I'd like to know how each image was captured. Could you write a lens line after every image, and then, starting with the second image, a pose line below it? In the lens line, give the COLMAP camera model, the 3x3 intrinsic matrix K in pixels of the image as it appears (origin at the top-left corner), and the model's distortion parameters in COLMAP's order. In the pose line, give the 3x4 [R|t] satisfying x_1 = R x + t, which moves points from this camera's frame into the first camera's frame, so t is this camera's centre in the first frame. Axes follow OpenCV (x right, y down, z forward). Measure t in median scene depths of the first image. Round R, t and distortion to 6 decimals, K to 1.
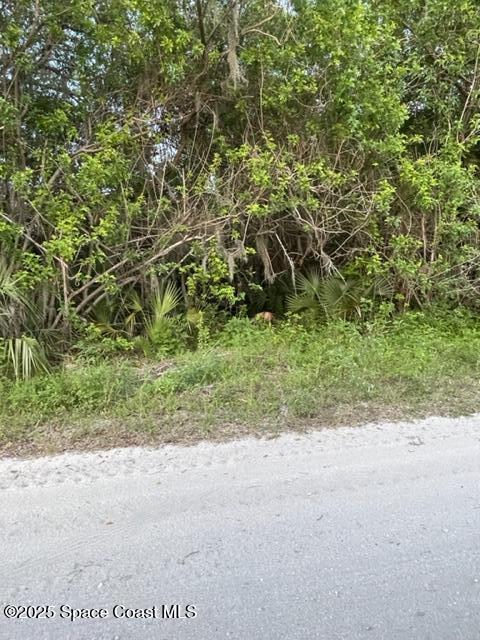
lens RADIAL K [[380.4, 0, 240.0], [0, 380.4, 315.9], [0, 0, 1]] dist [0.001658, 0.001841]
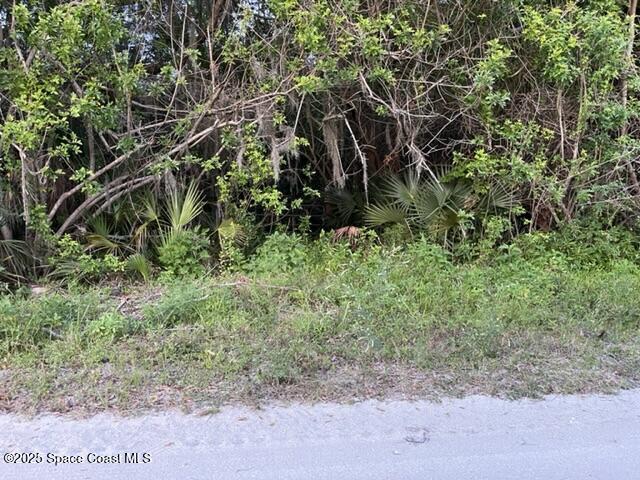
lens RADIAL K [[483.9, 0, 321.3], [0, 483.9, 239.0], [0, 0, 1]] dist [0.033918, -0.025304]
pose [[0.993459, 0.031861, -0.109658, 0.169897], [-0.029872, 0.999359, 0.019733, -0.004543], [0.110216, -0.016328, 0.993774, 0.080485]]
